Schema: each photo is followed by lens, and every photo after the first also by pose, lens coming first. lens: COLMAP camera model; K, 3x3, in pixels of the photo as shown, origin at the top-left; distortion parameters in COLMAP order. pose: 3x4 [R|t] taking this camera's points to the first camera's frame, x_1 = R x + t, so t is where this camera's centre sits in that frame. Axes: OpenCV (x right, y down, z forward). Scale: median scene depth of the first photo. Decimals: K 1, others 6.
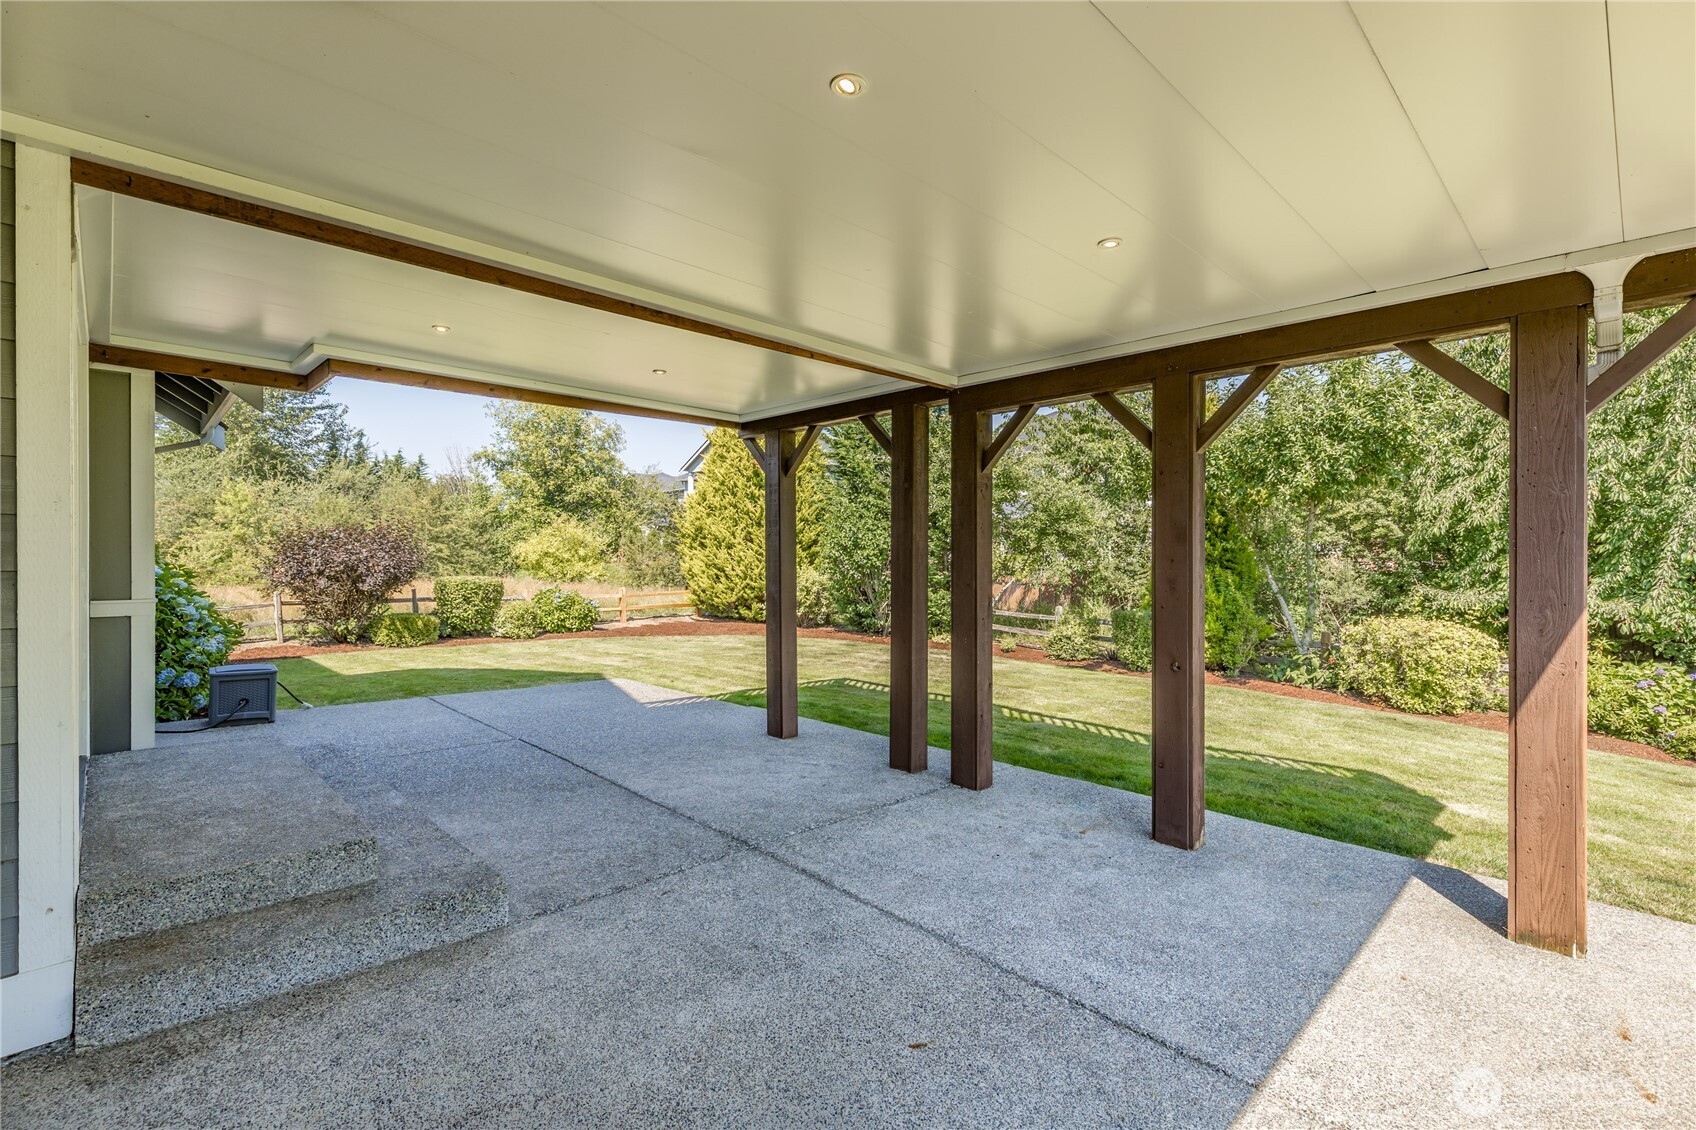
lens RADIAL K [[772.6, 0, 843.9], [0, 772.6, 541.1], [0, 0, 1]] dist [0.001140, -0.000020]
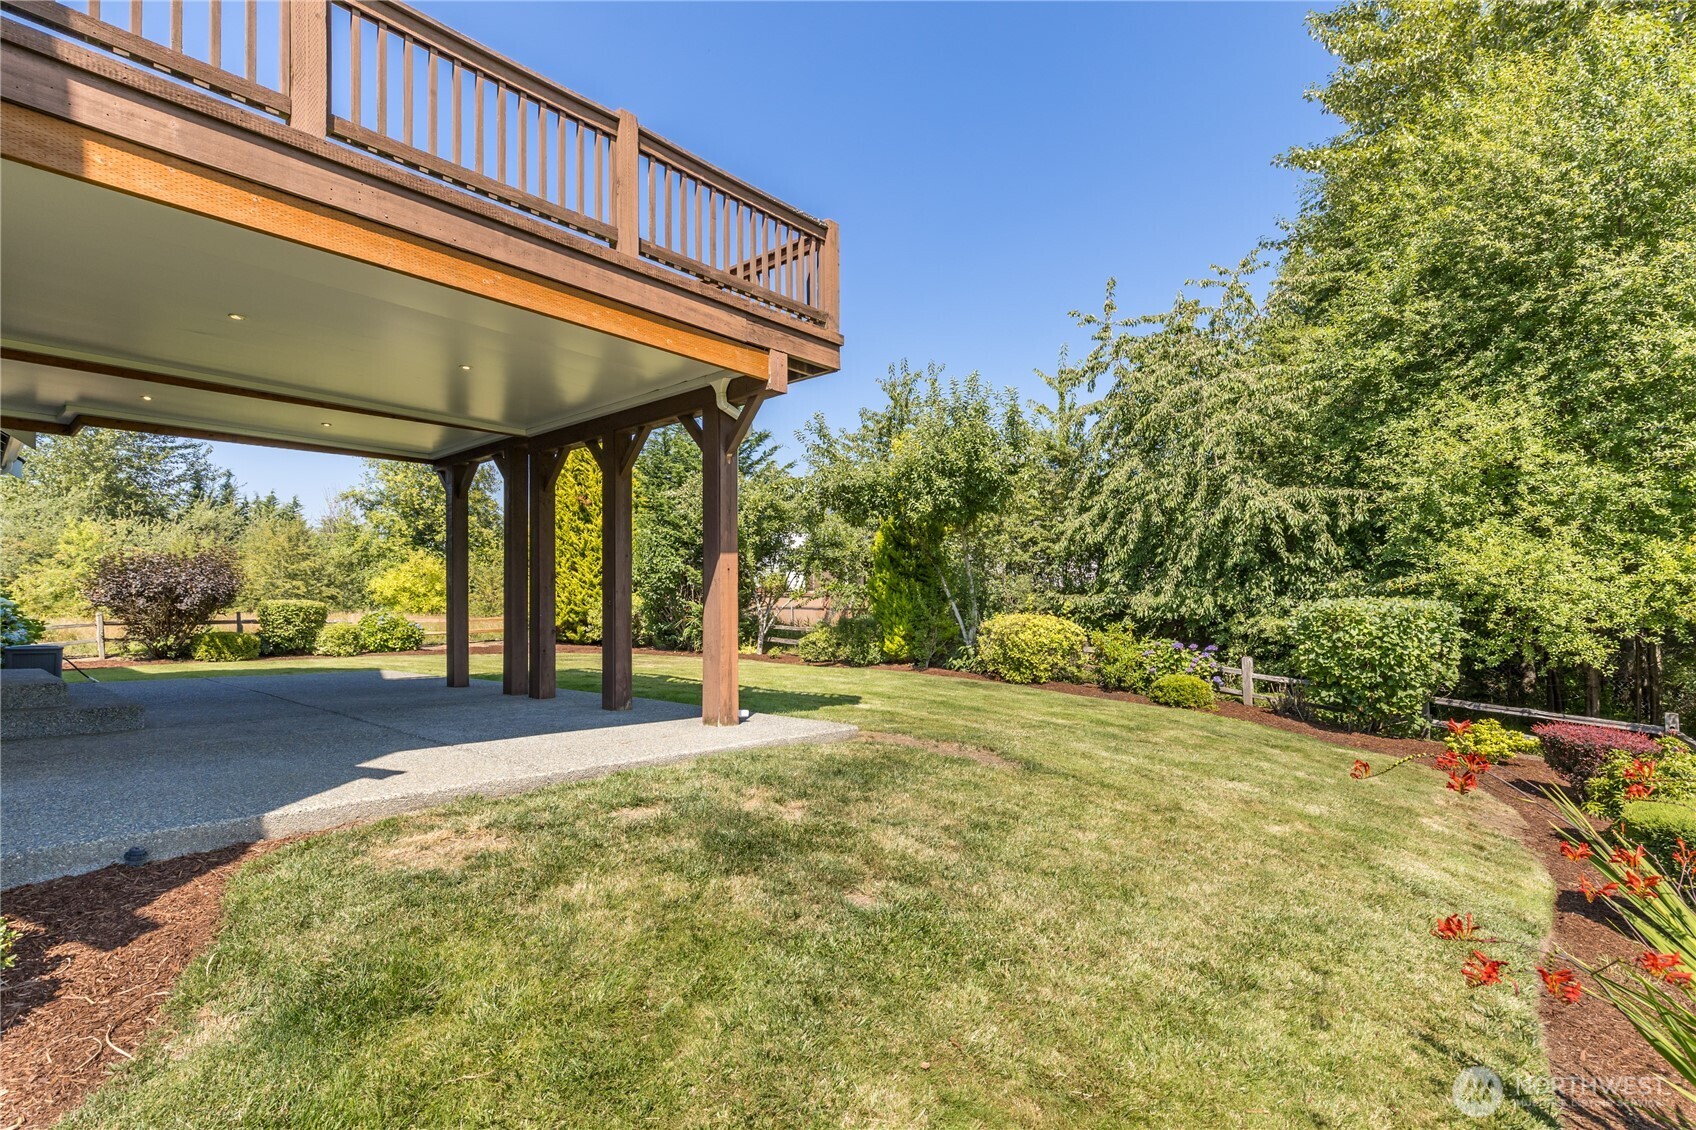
lens RADIAL K [[790.2, 0, 848.0], [0, 790.2, 565.0], [0, 0, 1]] dist [-0.001025, -0.000241]
pose [[0.995775, -0.006197, 0.091621, 0.163957], [0.008735, 0.999588, -0.027326, 0.027063], [-0.091414, 0.028011, 0.995419, -0.158946]]
